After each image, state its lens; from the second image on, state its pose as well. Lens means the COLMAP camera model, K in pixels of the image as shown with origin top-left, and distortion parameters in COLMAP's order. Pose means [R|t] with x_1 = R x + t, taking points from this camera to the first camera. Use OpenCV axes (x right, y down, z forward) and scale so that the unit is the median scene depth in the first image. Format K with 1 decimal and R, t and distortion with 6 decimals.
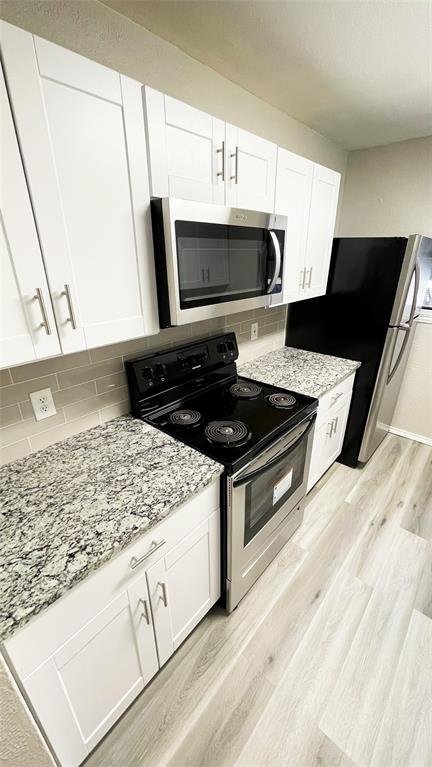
lens RADIAL K [[307.4, 0, 217.7], [0, 307.4, 384.0], [0, 0, 1]] dist [-0.004063, -0.000009]
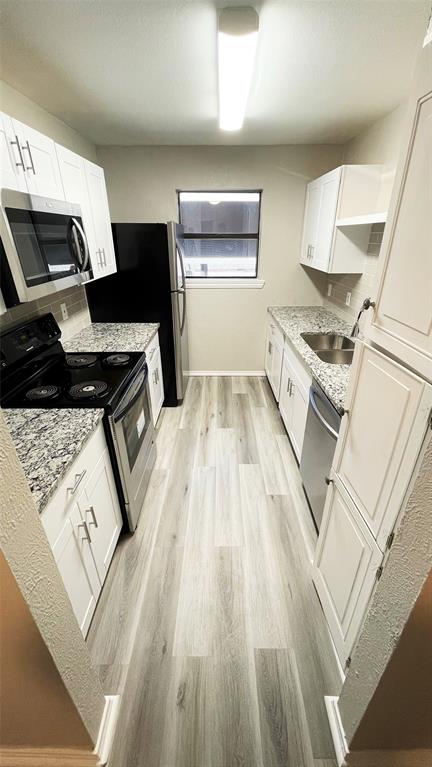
lens RADIAL K [[307.4, 0, 217.7], [0, 307.4, 384.0], [0, 0, 1]] dist [-0.004063, -0.000009]
pose [[0.755845, -0.286550, 0.588716, -0.238166], [0.258729, 0.956684, 0.133474, 0.086516], [-0.601462, 0.051432, 0.797244, -0.204754]]
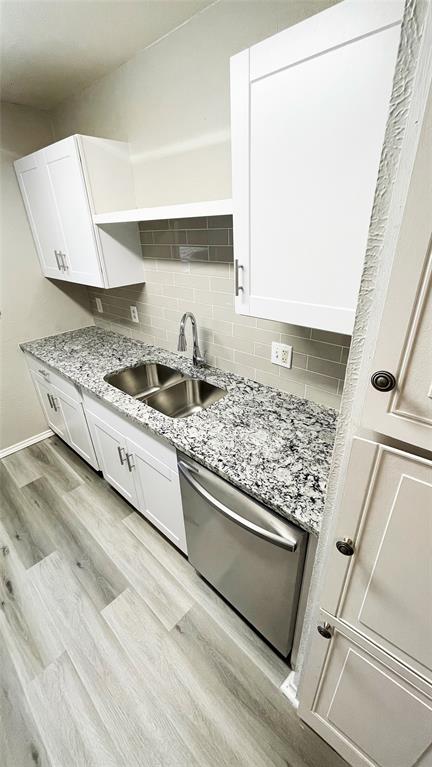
lens RADIAL K [[307.4, 0, 217.7], [0, 307.4, 384.0], [0, 0, 1]] dist [-0.004063, -0.000009]
pose [[0.035835, -0.452706, 0.890940, 0.102923], [0.419311, 0.816053, 0.397789, -0.086583], [-0.907135, 0.359326, 0.219068, 0.169950]]
